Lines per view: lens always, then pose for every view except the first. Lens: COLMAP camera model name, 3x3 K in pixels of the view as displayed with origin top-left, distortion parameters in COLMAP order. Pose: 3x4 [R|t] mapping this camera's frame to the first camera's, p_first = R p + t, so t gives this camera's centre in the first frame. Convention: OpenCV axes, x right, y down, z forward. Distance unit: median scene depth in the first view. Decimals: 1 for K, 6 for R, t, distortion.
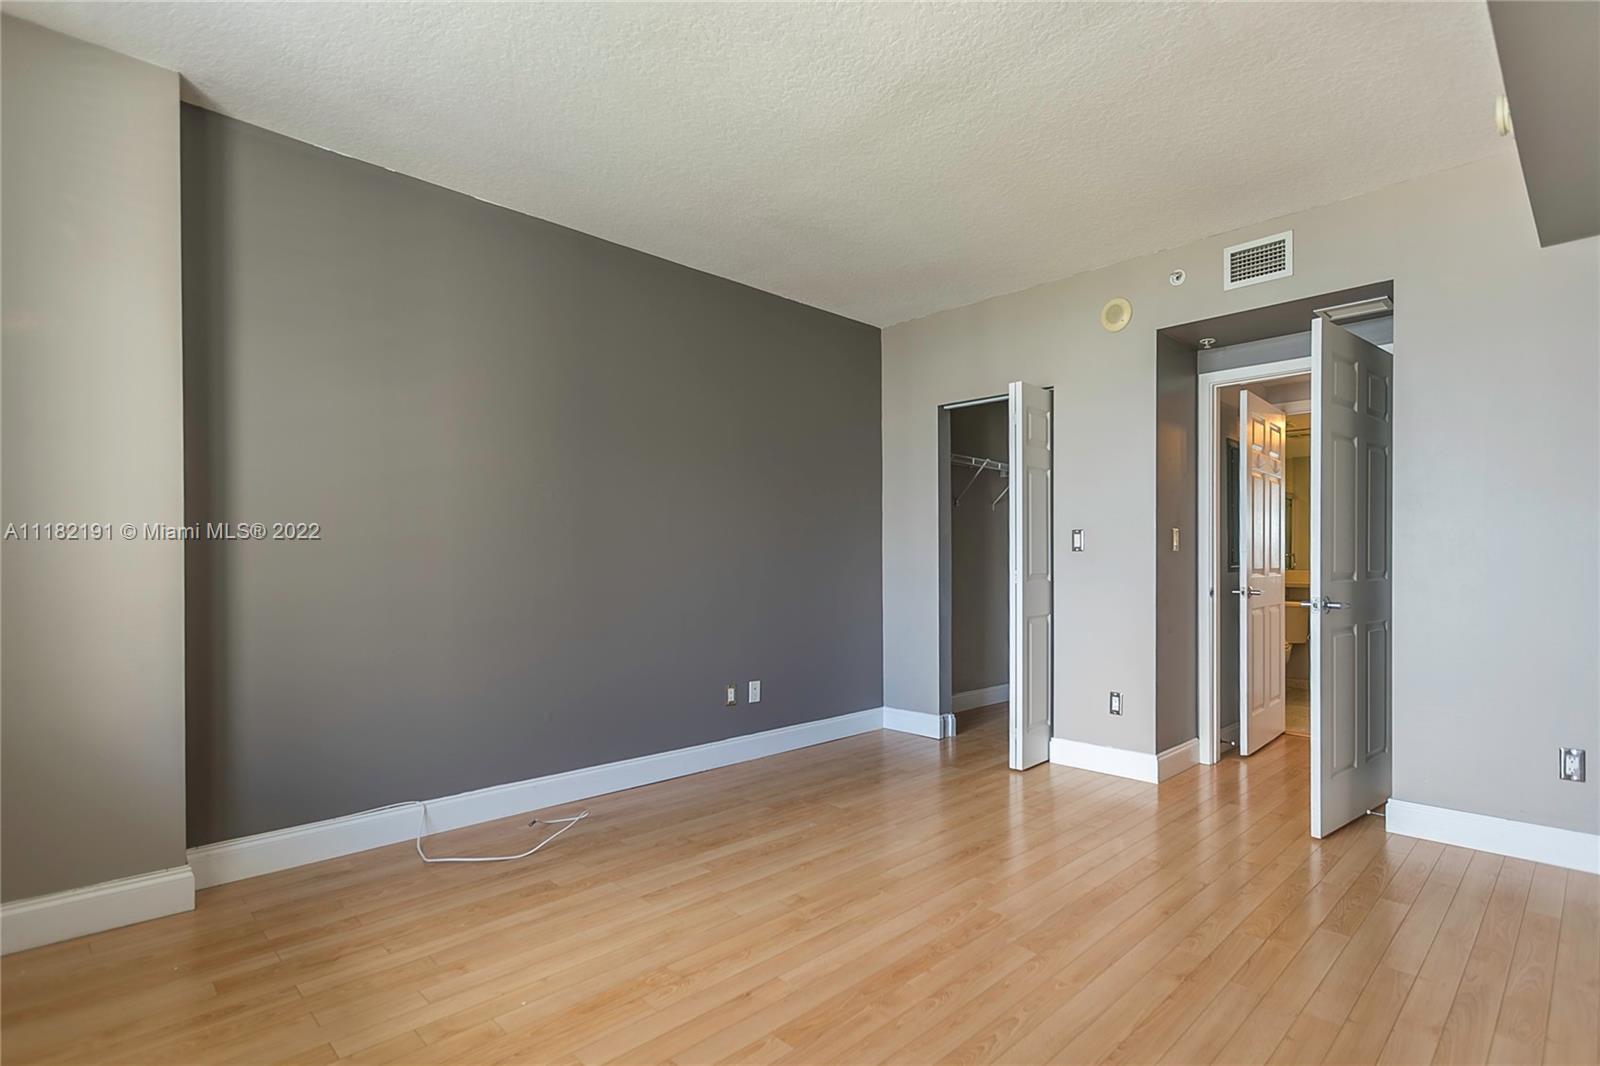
lens RADIAL K [[756.9, 0, 912.7], [0, 756.9, 568.0], [0, 0, 1]] dist [0.013227, -0.000018]
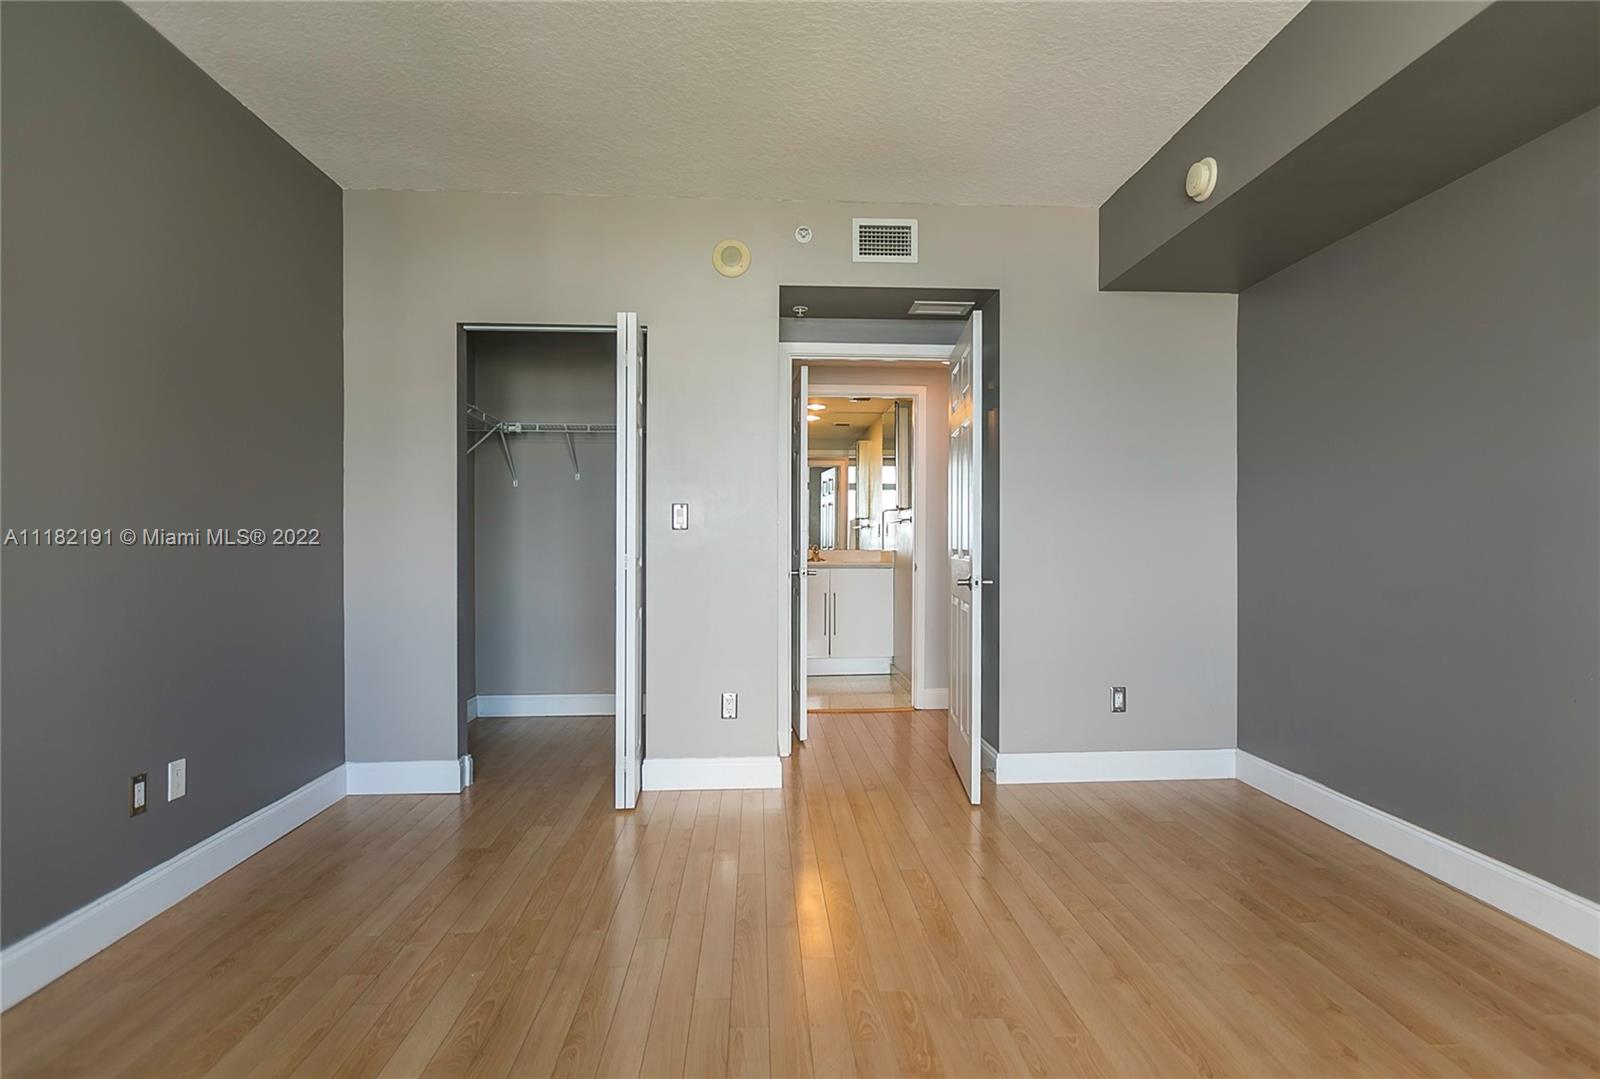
lens RADIAL K [[818.4, 0, 765.2], [0, 818.4, 540.4], [0, 0, 1]] dist [-0.000288, 0.000518]
pose [[0.710787, -0.001628, 0.703405, -0.354750], [0.008264, 0.999948, -0.006036, -0.003789], [-0.703358, 0.010103, 0.710764, 0.300804]]
